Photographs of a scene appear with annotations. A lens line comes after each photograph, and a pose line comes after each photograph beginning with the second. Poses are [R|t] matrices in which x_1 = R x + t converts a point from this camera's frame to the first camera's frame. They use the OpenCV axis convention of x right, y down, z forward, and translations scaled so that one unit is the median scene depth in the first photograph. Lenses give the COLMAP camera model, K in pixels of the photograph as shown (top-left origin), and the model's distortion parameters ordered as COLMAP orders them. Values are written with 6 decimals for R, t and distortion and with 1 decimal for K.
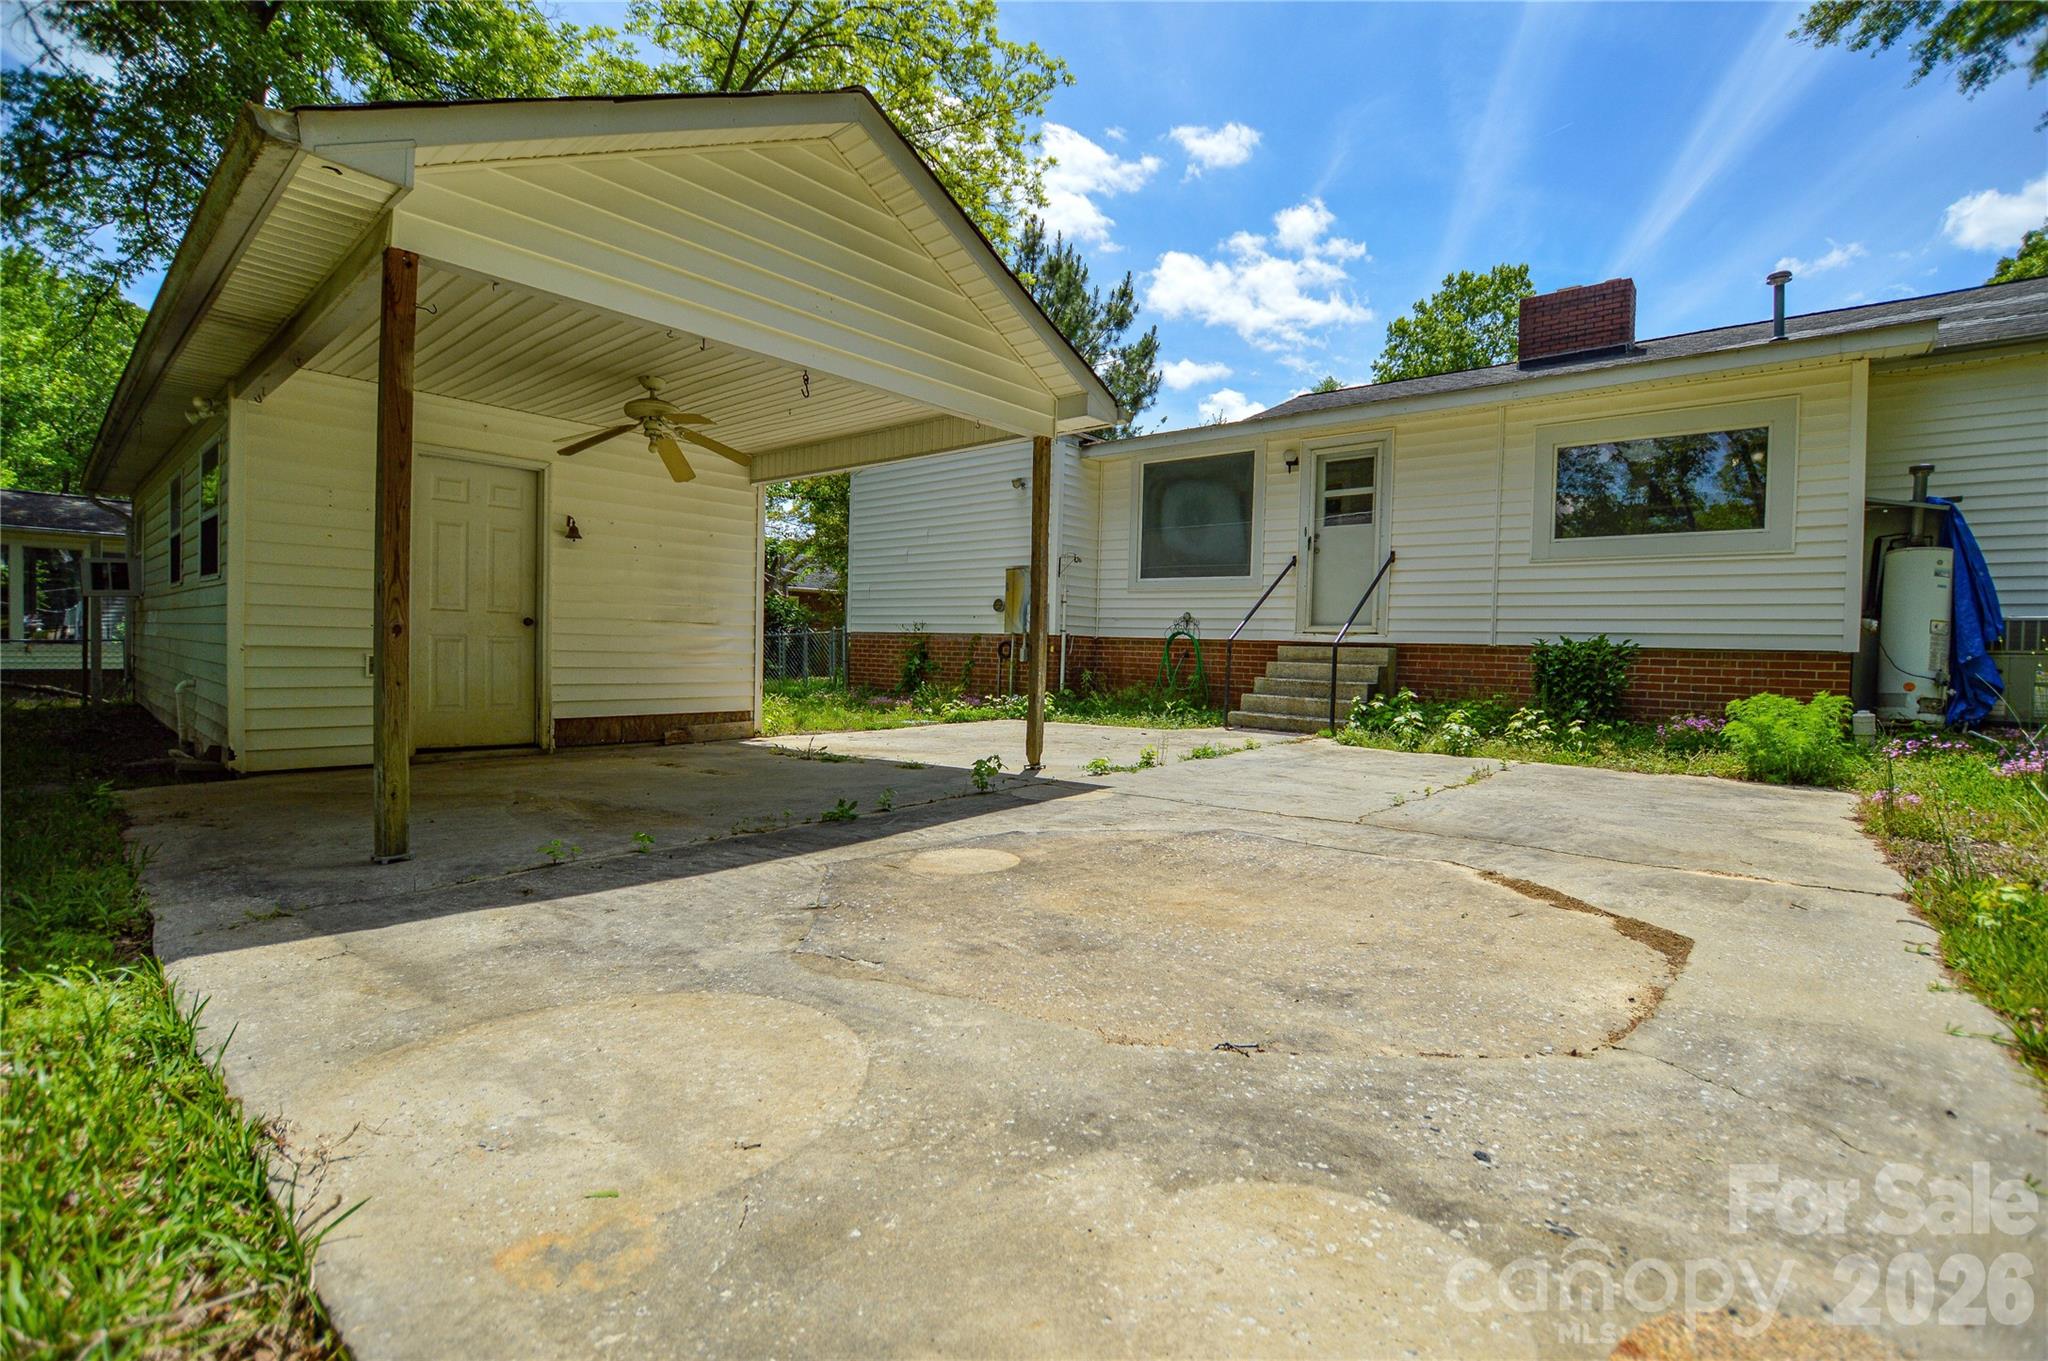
lens RADIAL K [[930.4, 0, 1016.8], [0, 930.4, 681.8], [0, 0, 1]] dist [-0.027480, 0.000305]
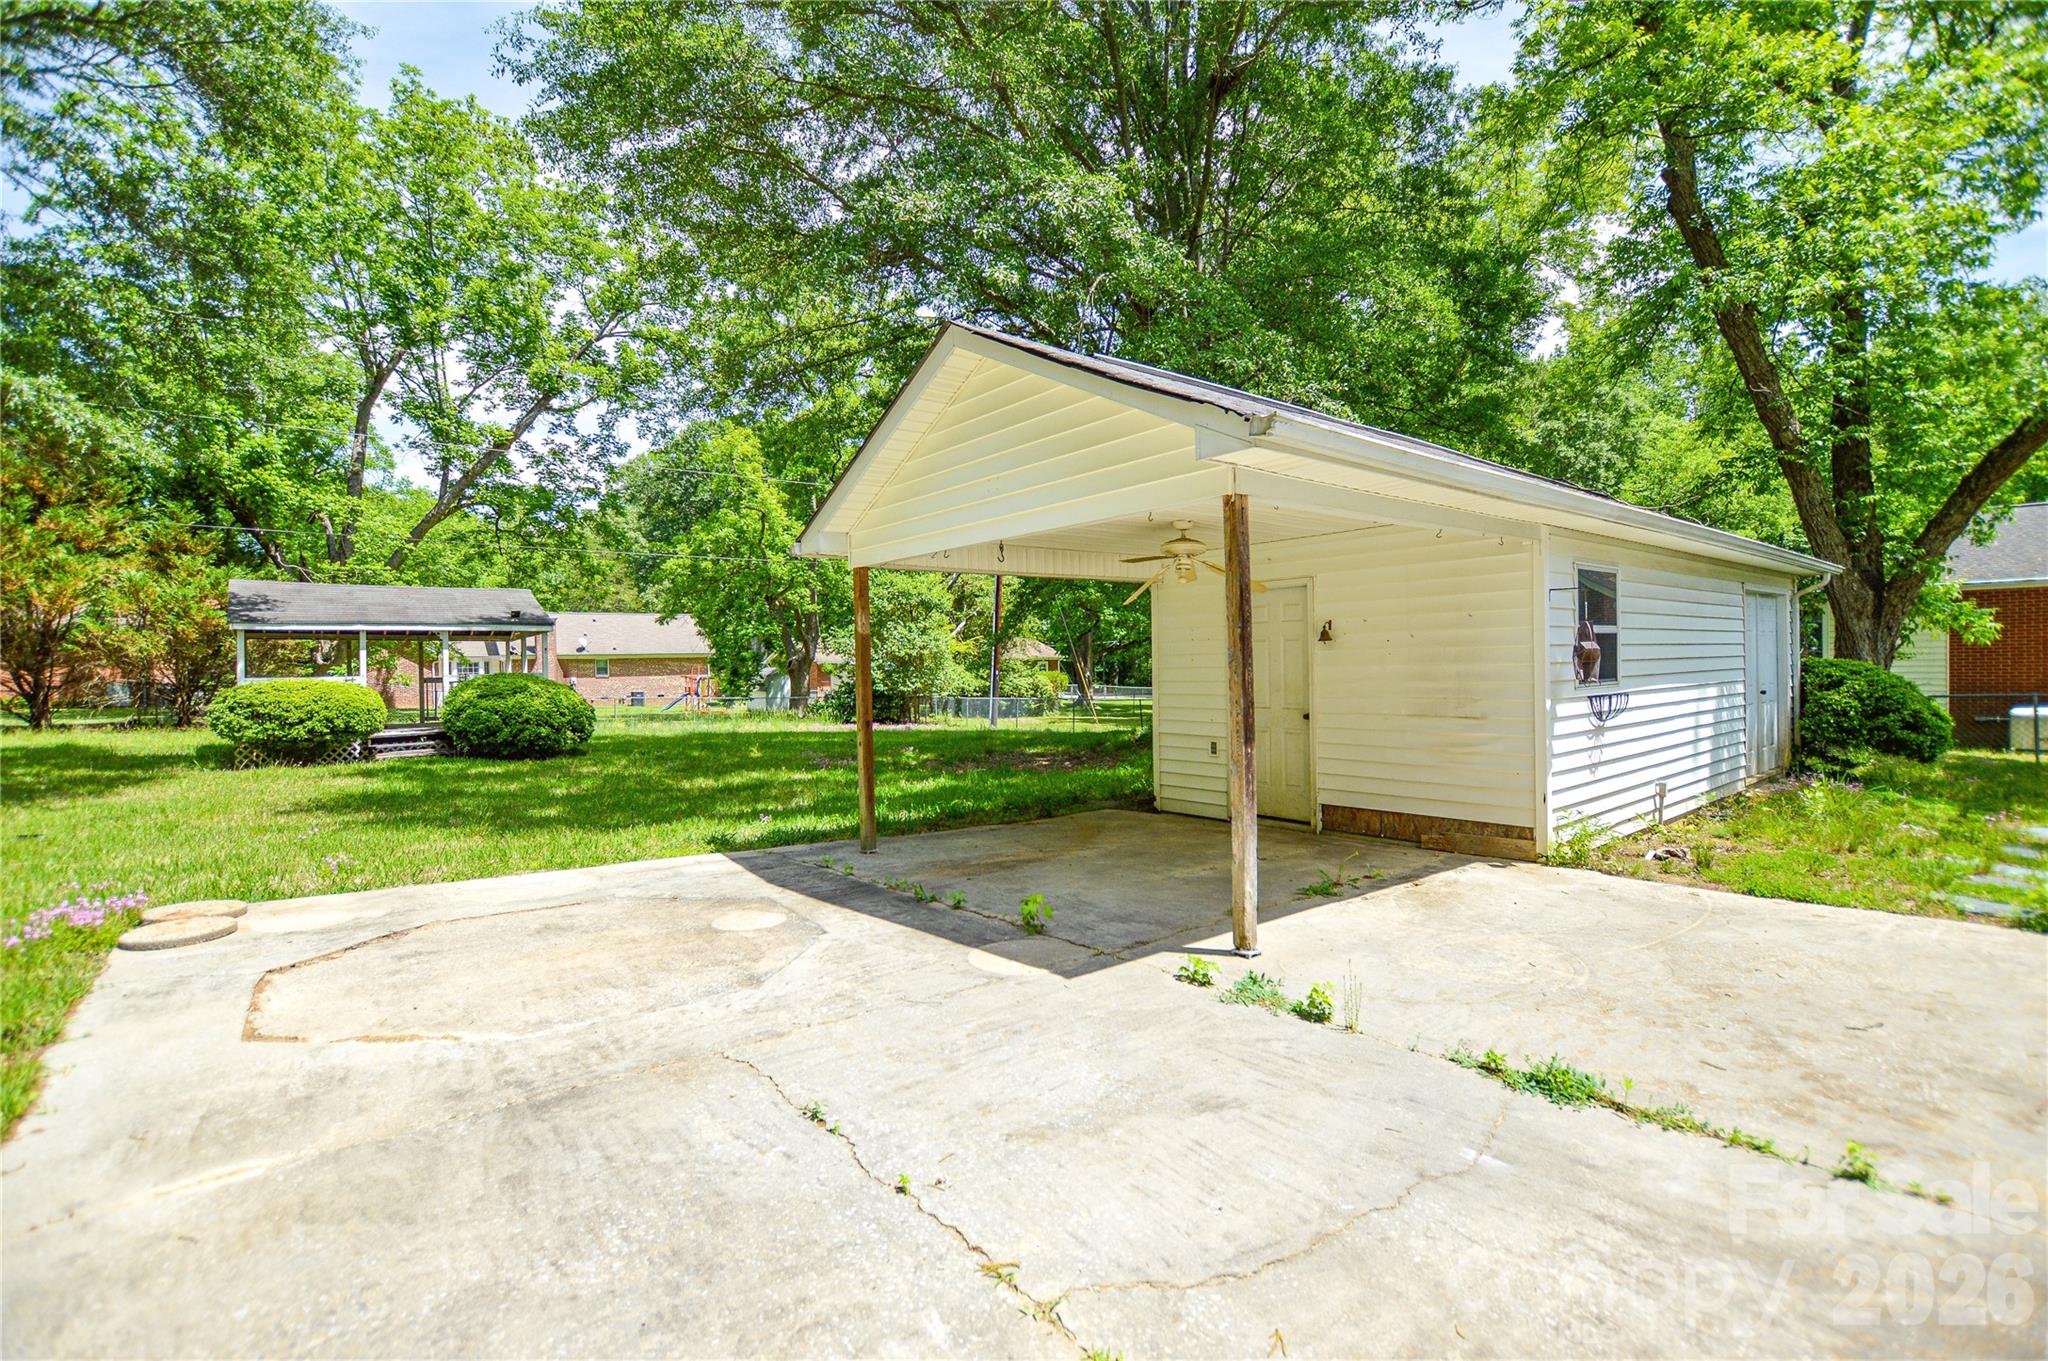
lens RADIAL K [[904.1, 0, 1017.7], [0, 904.1, 678.4], [0, 0, 1]] dist [-0.036997, 0.000040]
pose [[-0.174918, -0.011384, -0.984517, 0.569287], [-0.020460, 0.999759, -0.007925, -0.084936], [0.984370, 0.018757, -0.175109, 0.736896]]
